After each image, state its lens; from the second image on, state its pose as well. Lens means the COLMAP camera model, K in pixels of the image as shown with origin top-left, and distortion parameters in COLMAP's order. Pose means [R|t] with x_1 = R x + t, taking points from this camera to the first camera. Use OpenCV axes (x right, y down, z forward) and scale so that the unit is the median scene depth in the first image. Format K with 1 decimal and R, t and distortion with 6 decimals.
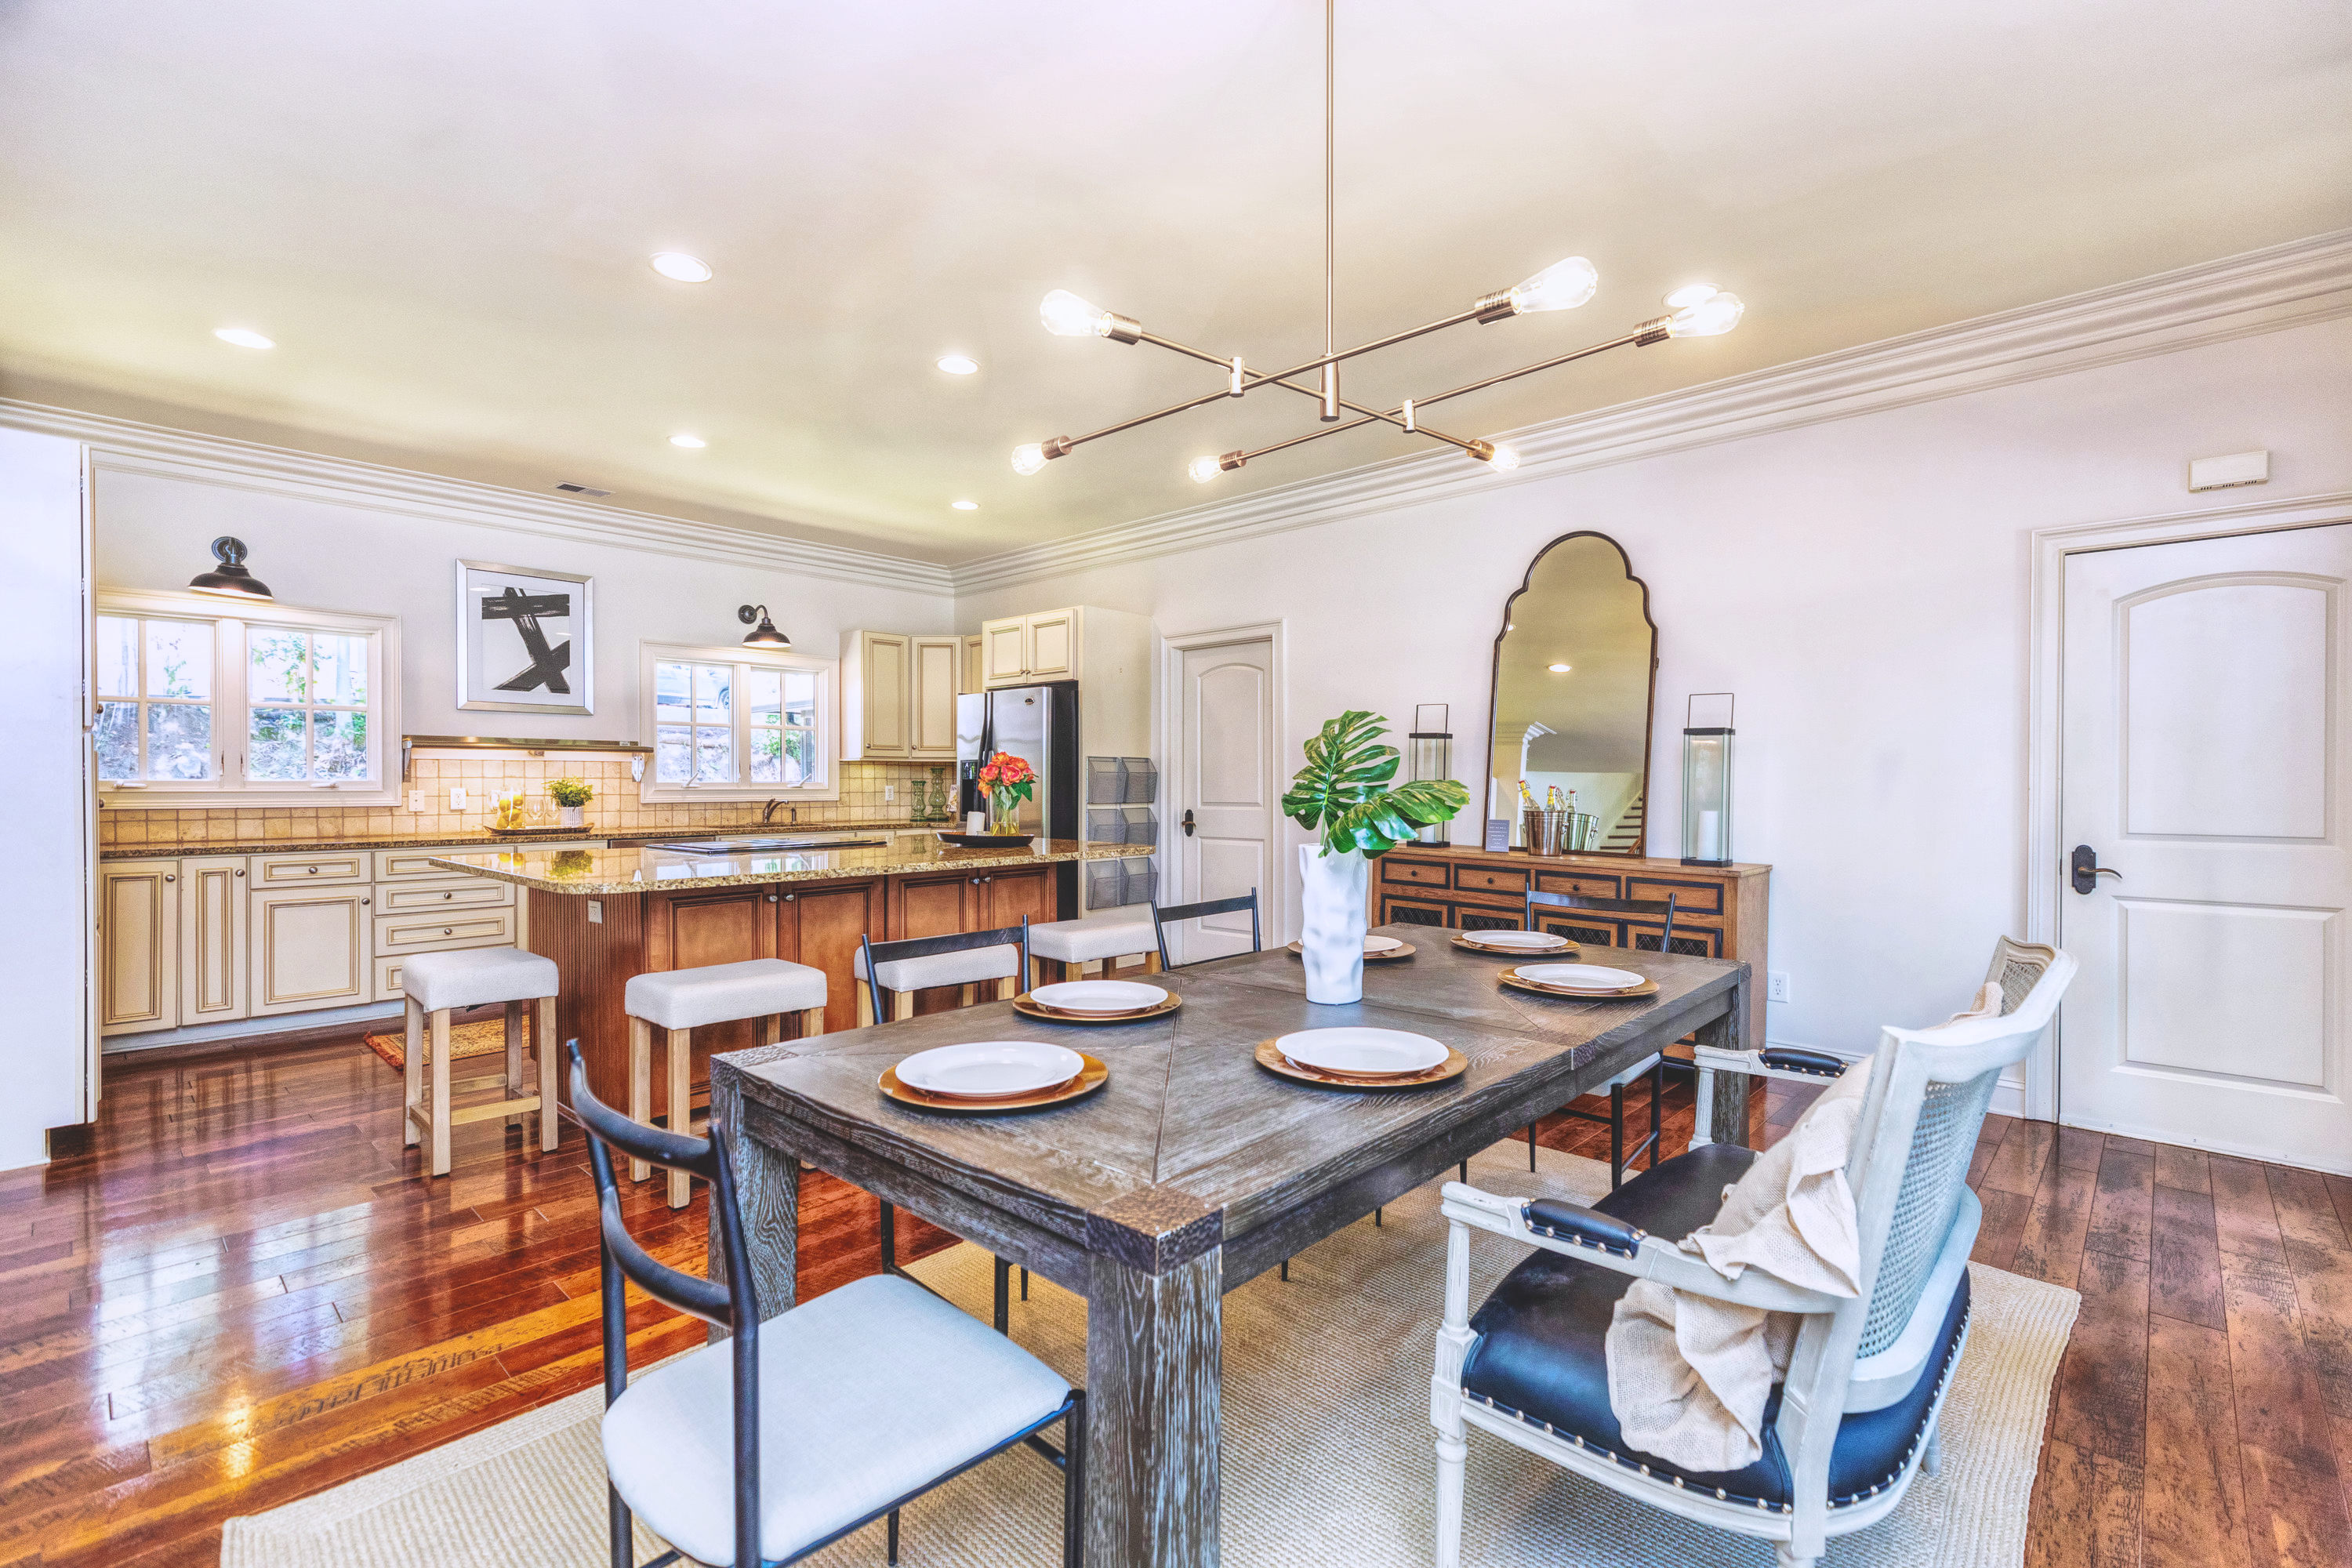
lens RADIAL K [[1041.5, 0, 1176.0], [0, 1041.5, 784.0], [0, 0, 1]] dist [0.002182, 0.000274]
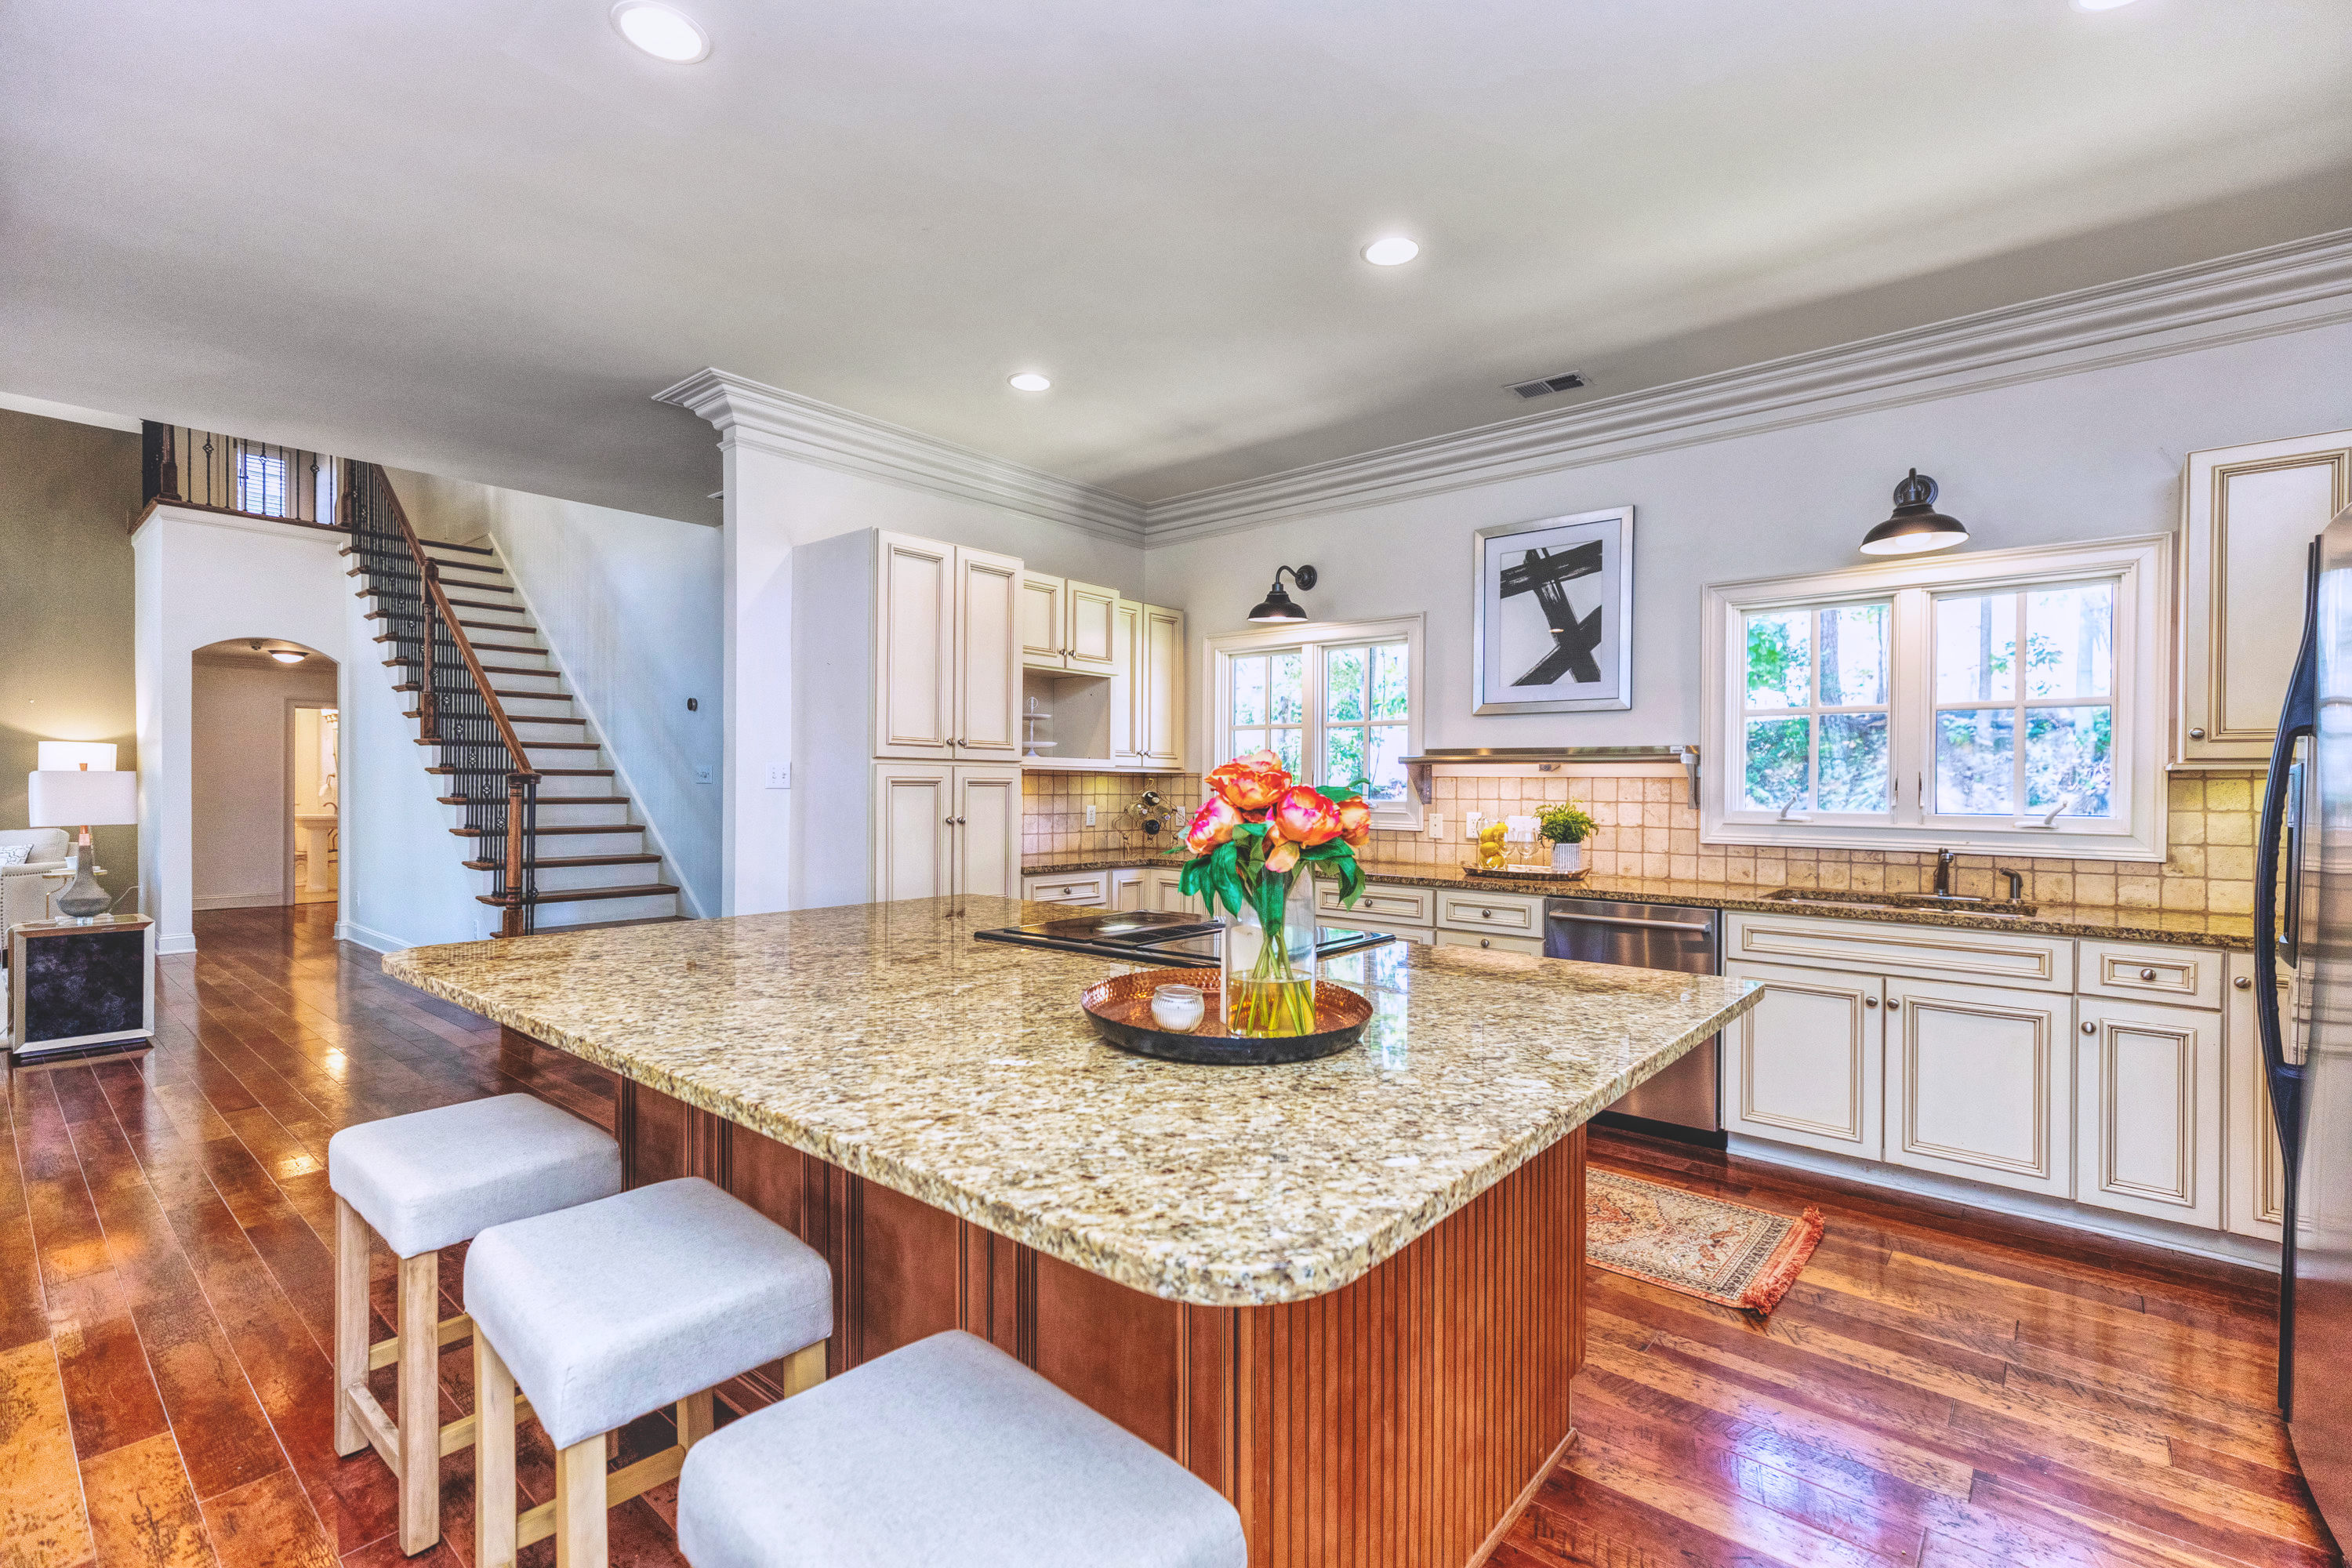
lens RADIAL K [[1041.5, 0, 1176.0], [0, 1041.5, 784.0], [0, 0, 1]] dist [0.002182, 0.000274]
pose [[0.057687, 0.001627, -0.998333, 0.103279], [-0.009365, 0.999956, 0.001088, -0.016058], [0.998291, 0.009287, 0.057699, 0.690131]]
